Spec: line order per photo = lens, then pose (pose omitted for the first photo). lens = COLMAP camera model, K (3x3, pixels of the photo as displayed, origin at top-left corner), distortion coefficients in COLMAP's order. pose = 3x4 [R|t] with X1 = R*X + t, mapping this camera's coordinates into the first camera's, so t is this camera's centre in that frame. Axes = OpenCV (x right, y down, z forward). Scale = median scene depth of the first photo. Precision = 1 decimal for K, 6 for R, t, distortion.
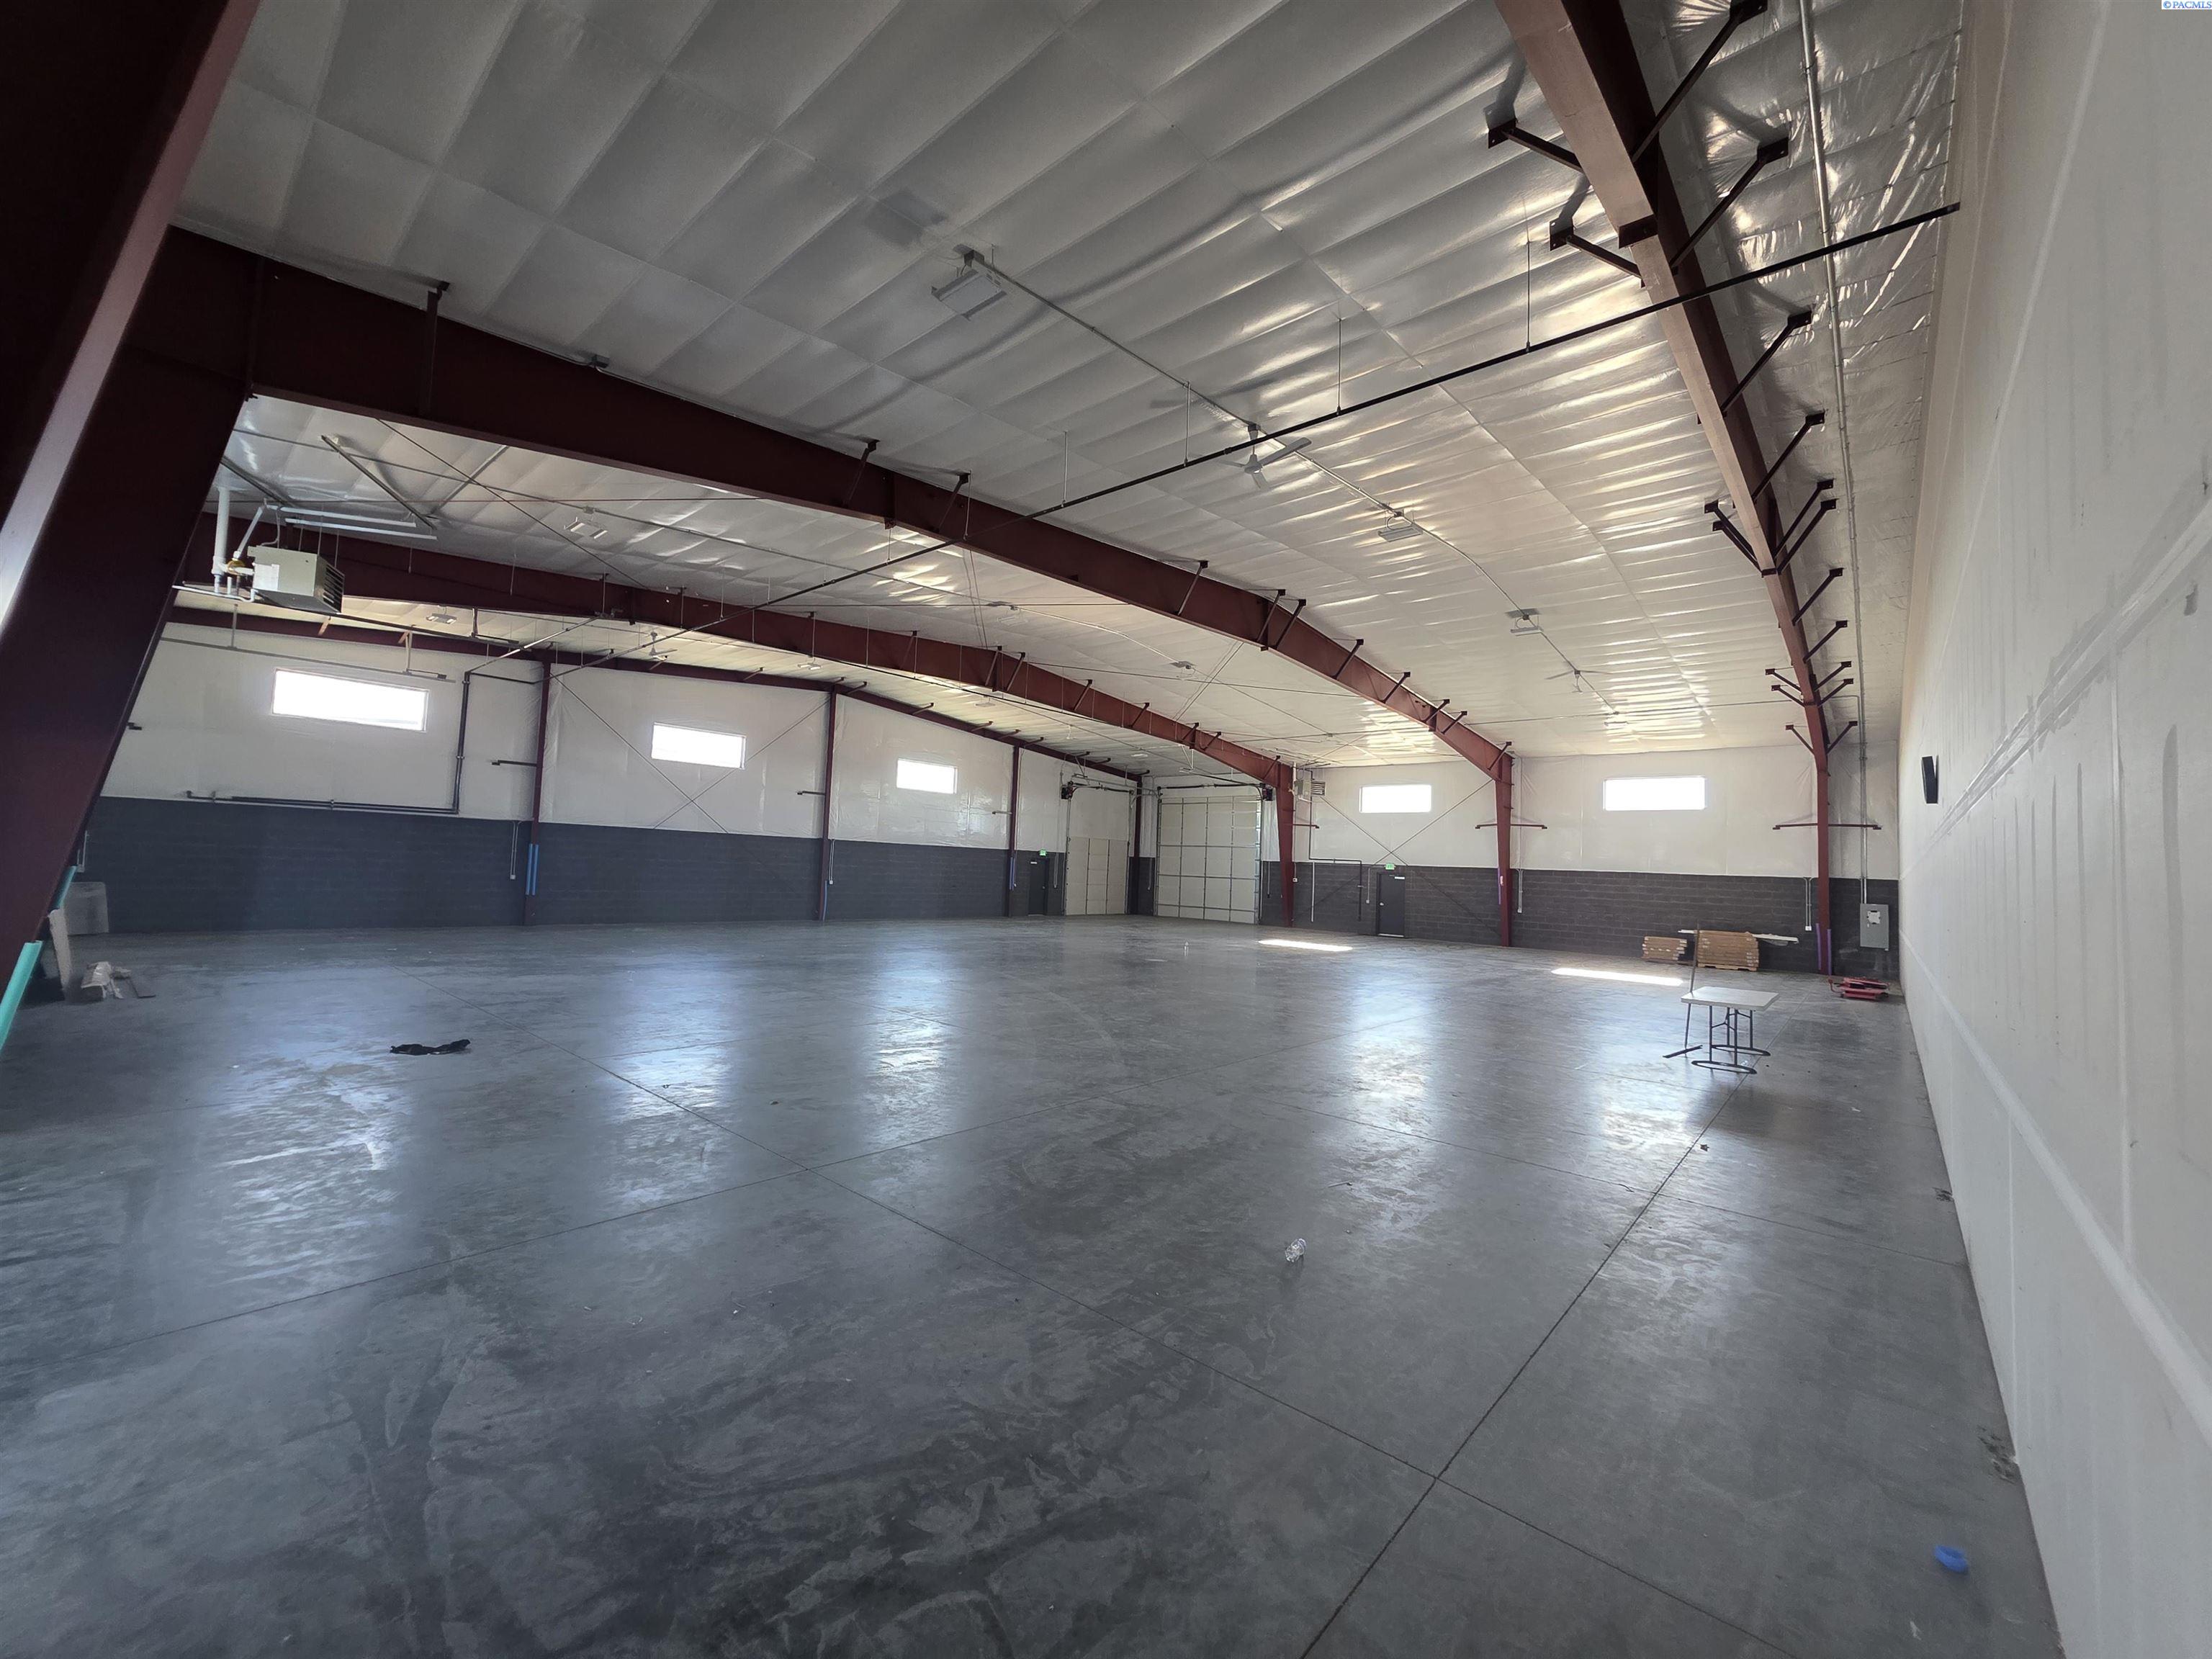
lens RADIAL K [[880.9, 0, 1093.9], [0, 880.9, 823.9], [0, 0, 1]] dist [-0.000514, -0.000065]
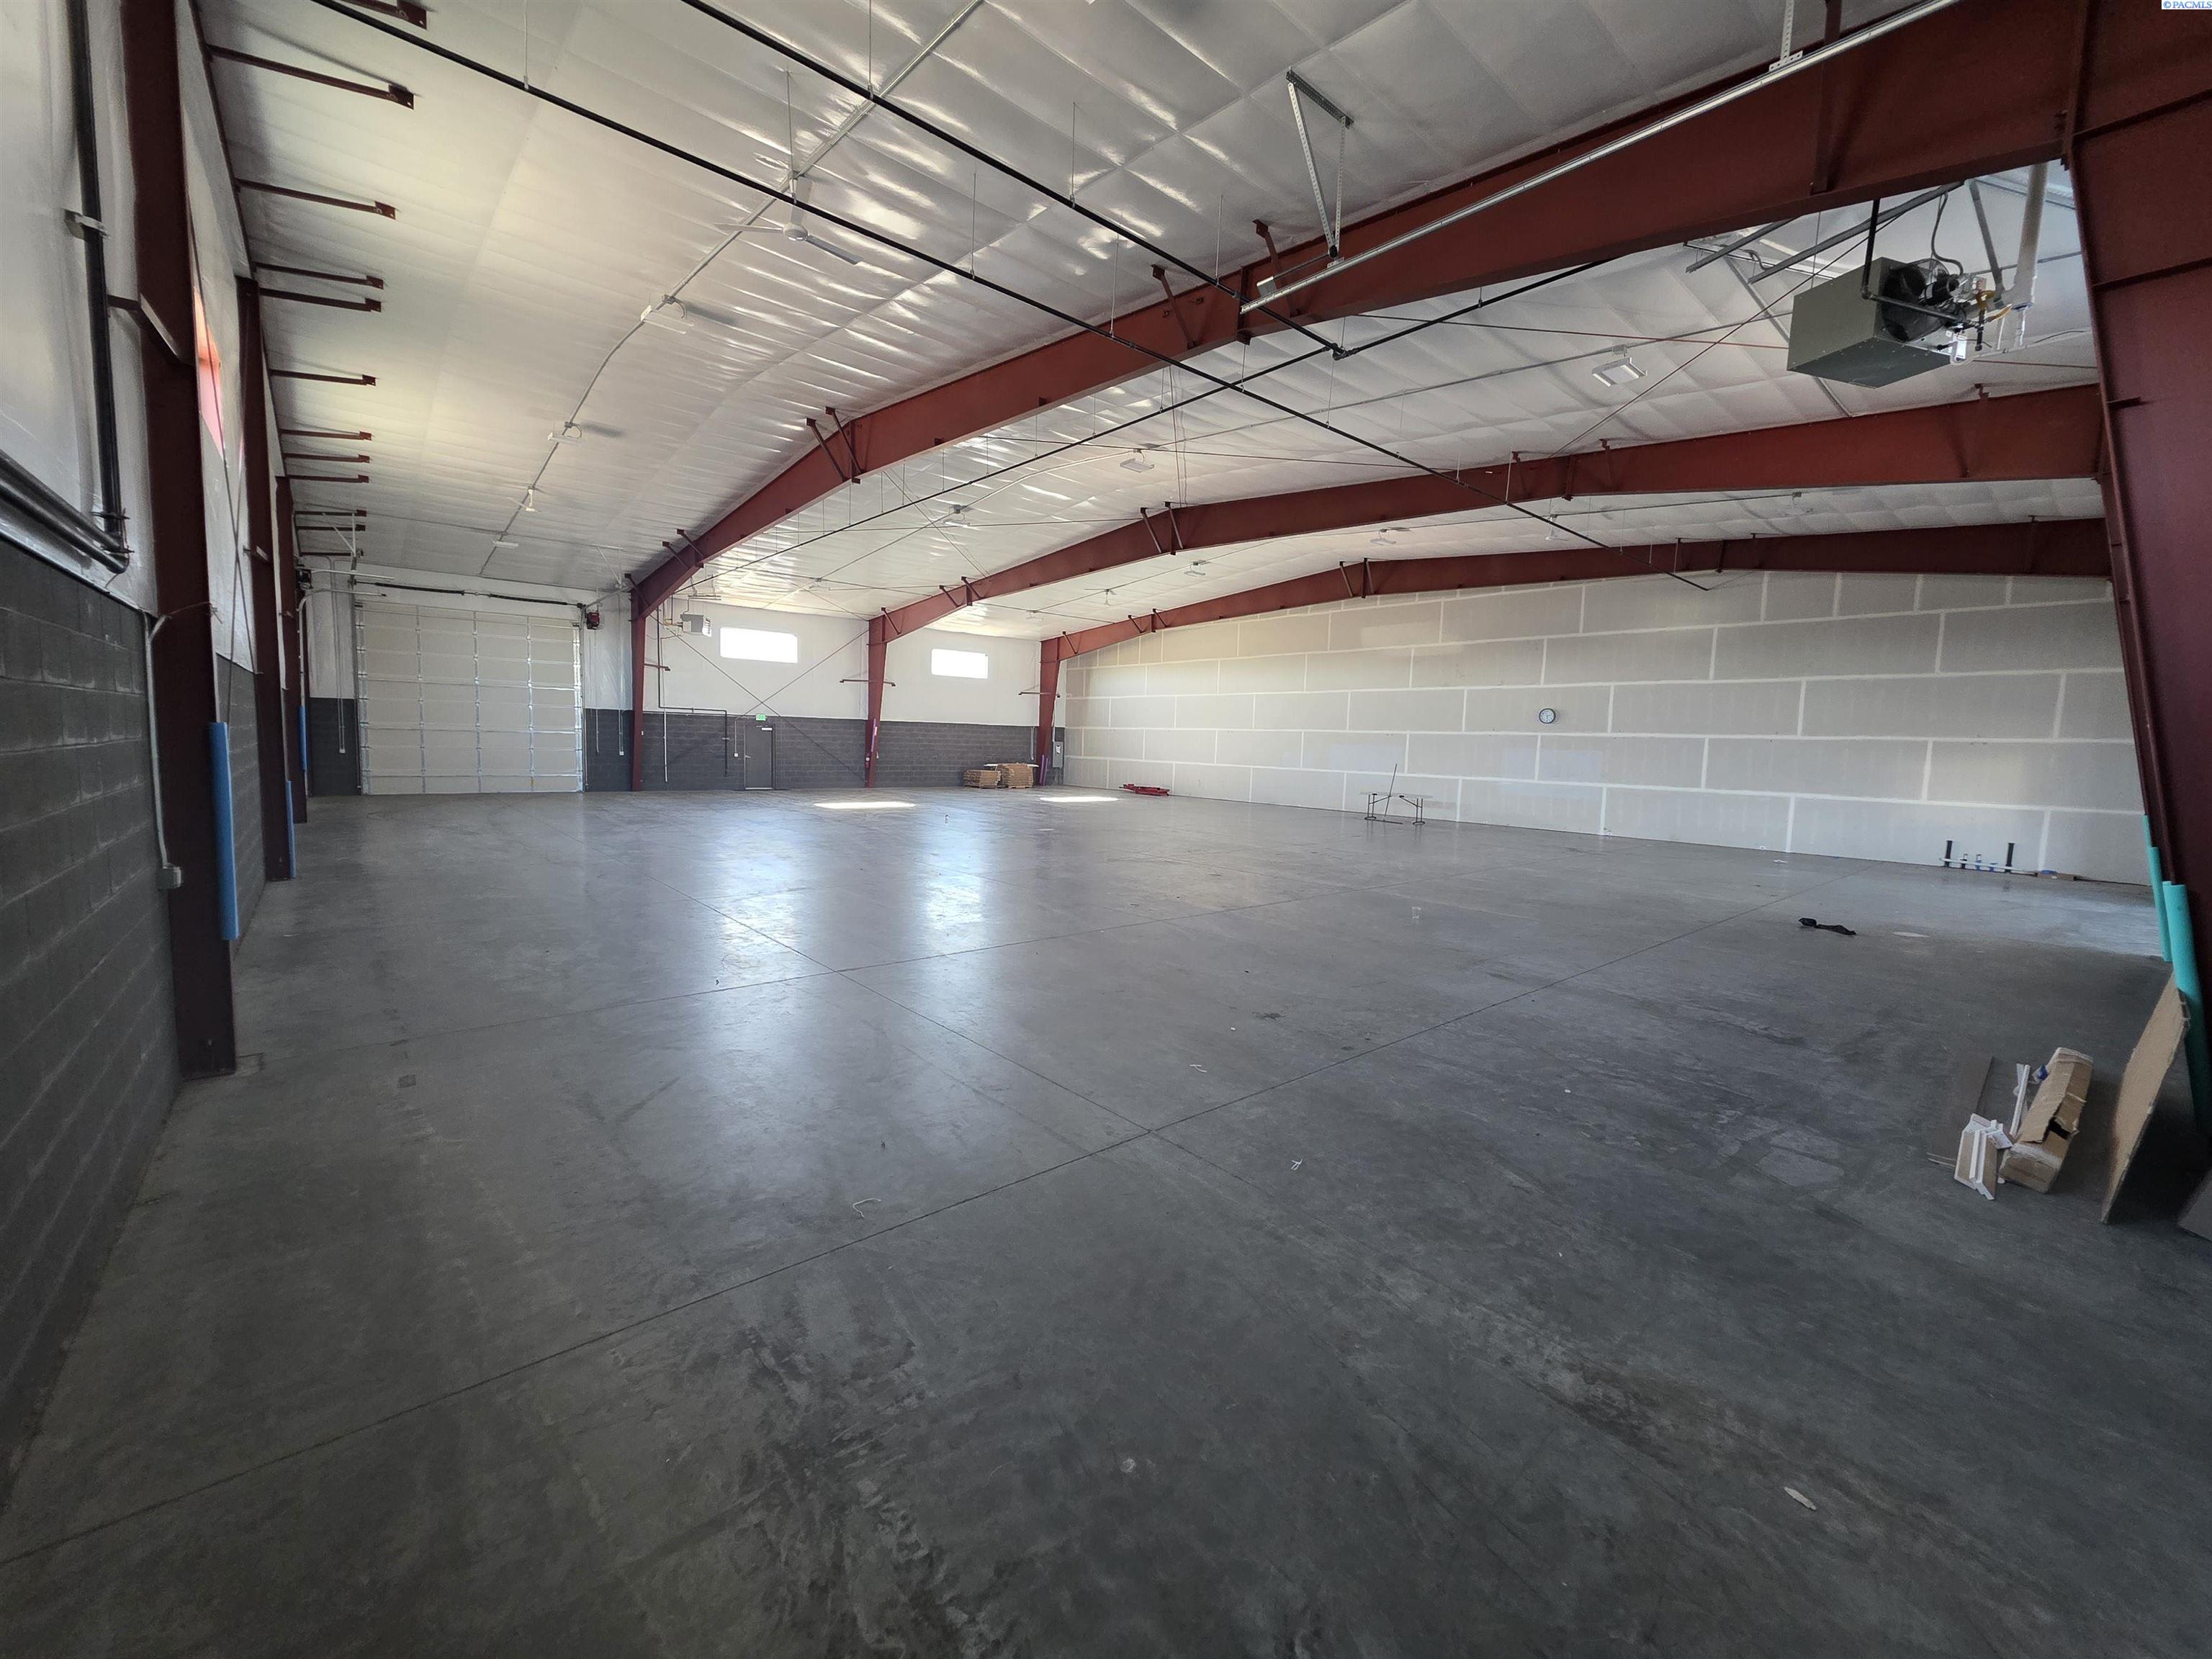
lens RADIAL K [[880.9, 0, 1093.9], [0, 880.9, 823.9], [0, 0, 1]] dist [-0.000514, -0.000065]
pose [[0.137575, -0.136293, 0.981069, -0.455388], [-0.070199, 0.986655, 0.146913, -0.002697], [-0.988001, -0.089082, 0.126171, 0.422701]]
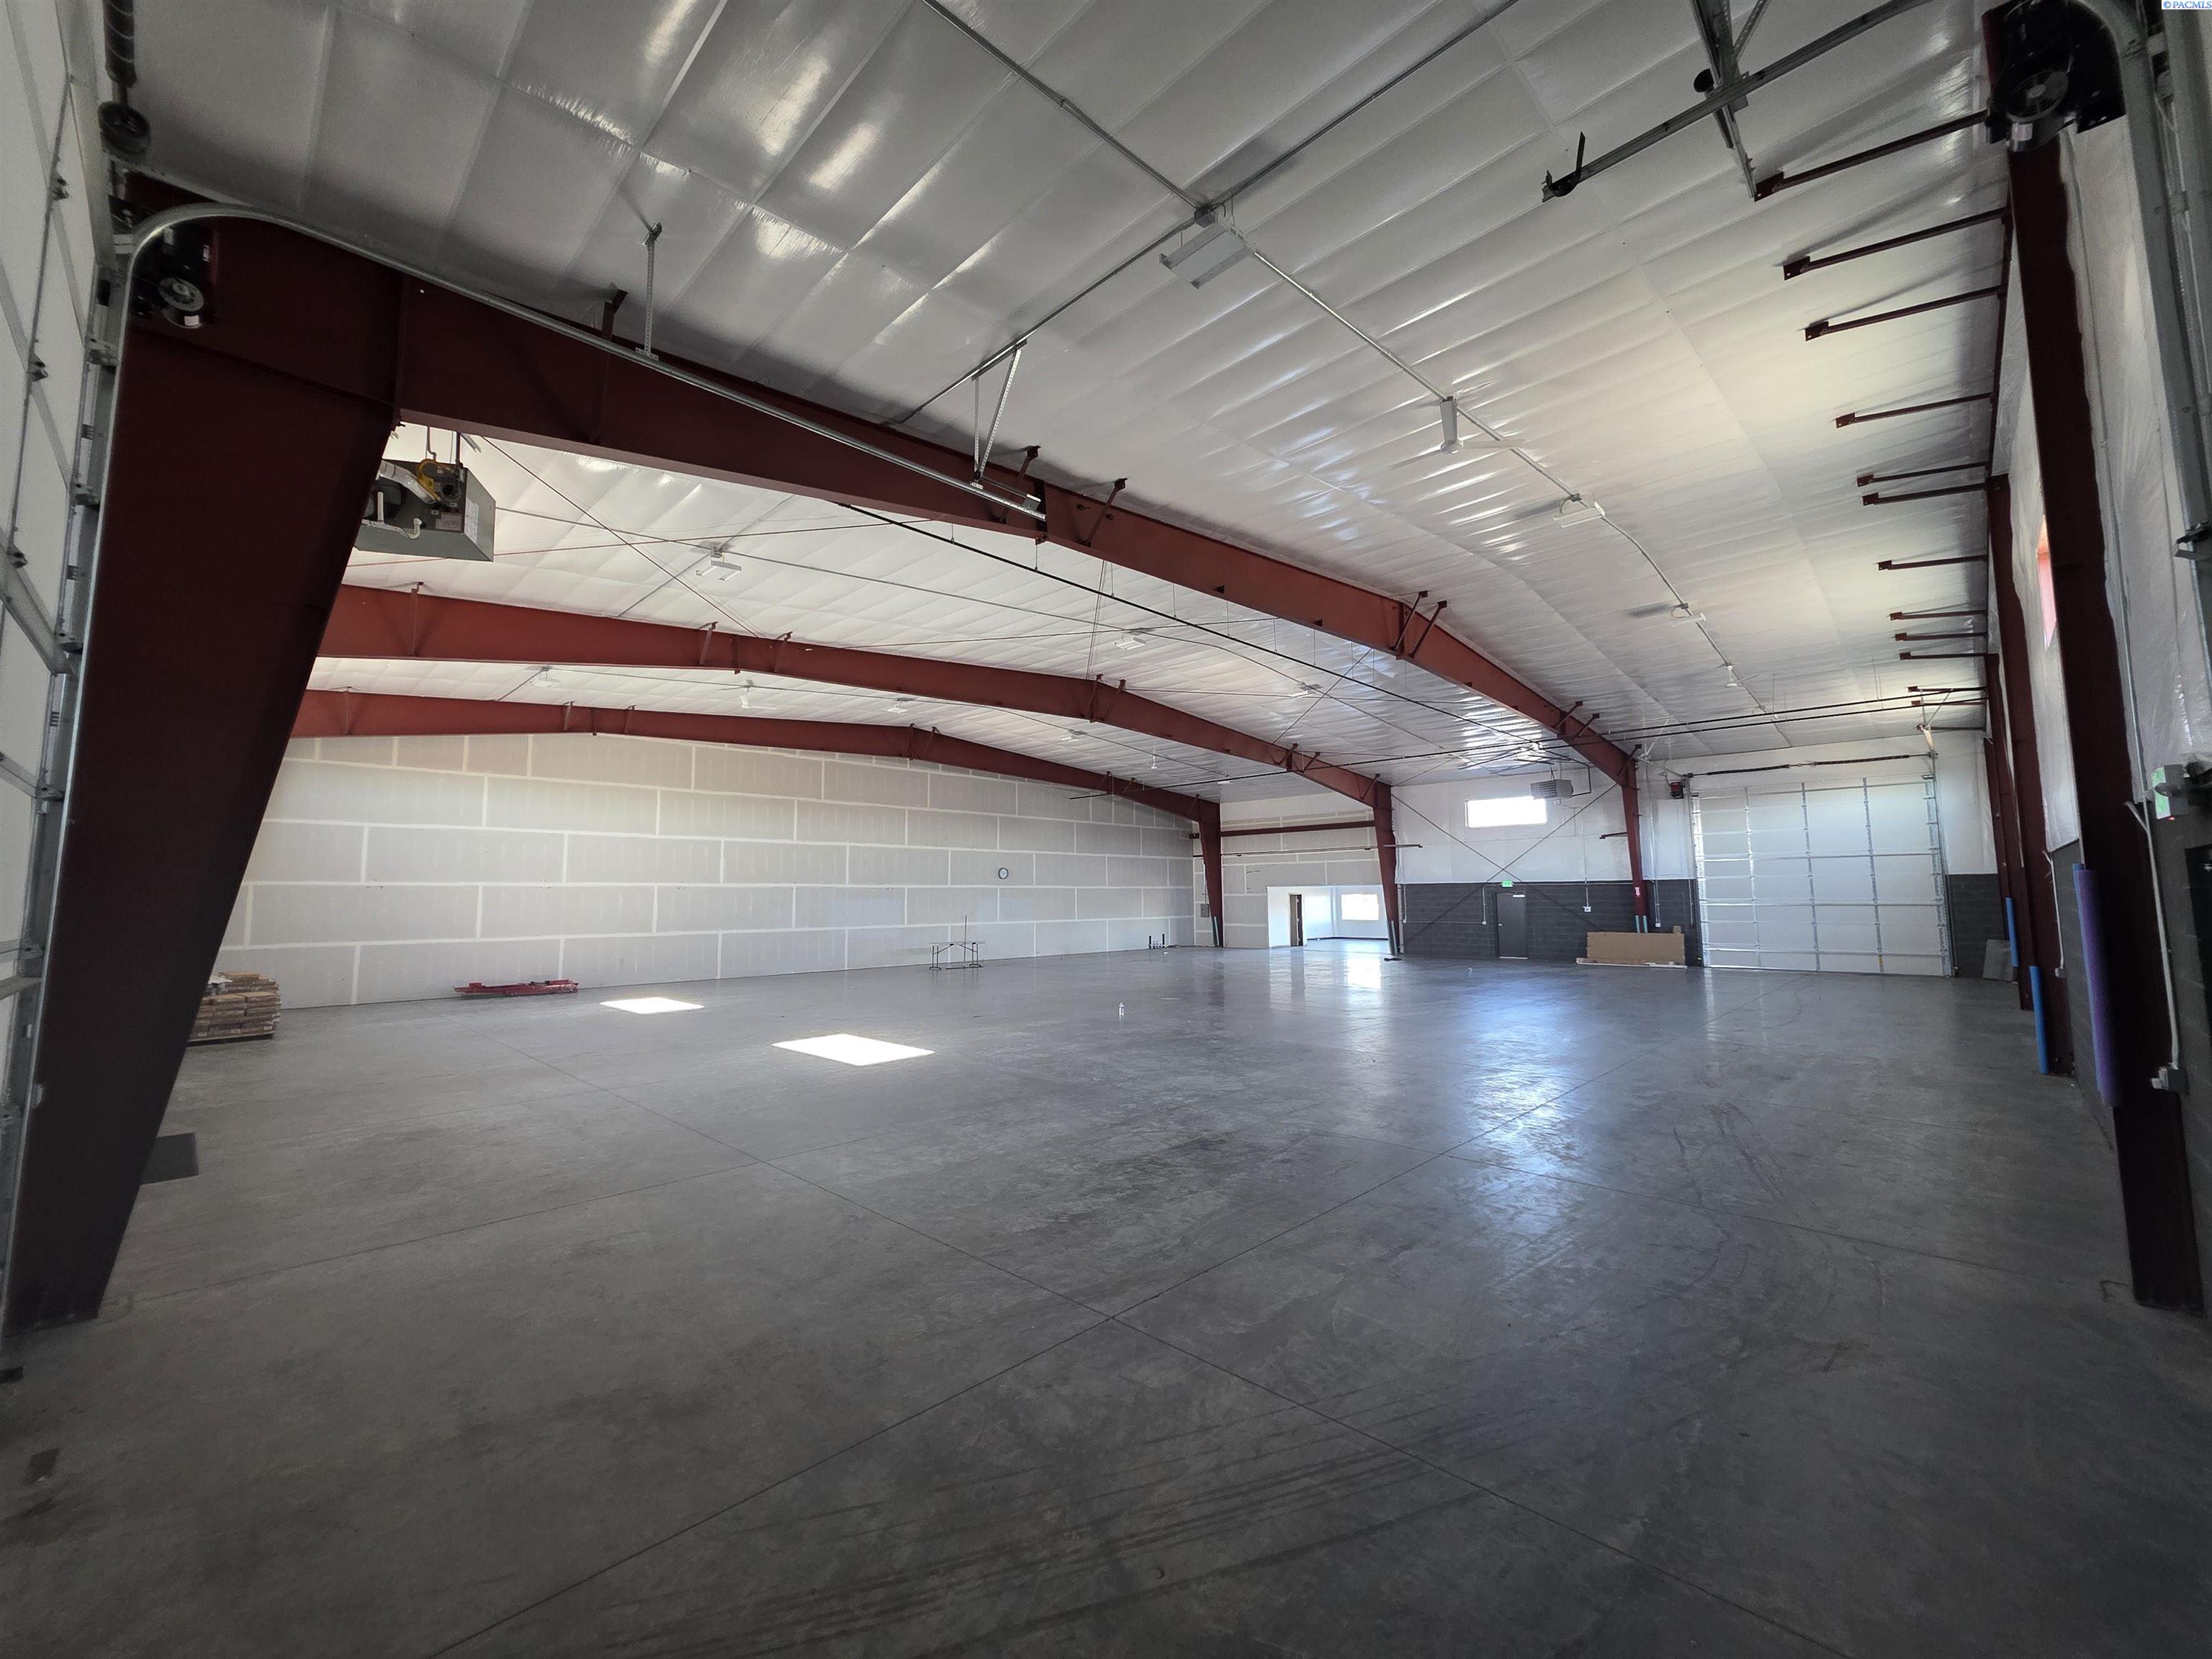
lens RADIAL K [[885.8, 0, 1074.5], [0, 885.8, 802.9], [0, 0, 1]] dist [-0.000280, 0.000019]
pose [[-0.996874, -0.028517, 0.073688, 0.600239], [-0.039512, 0.987534, -0.152364, 0.101893], [-0.068424, -0.154799, -0.985574, 1.613621]]
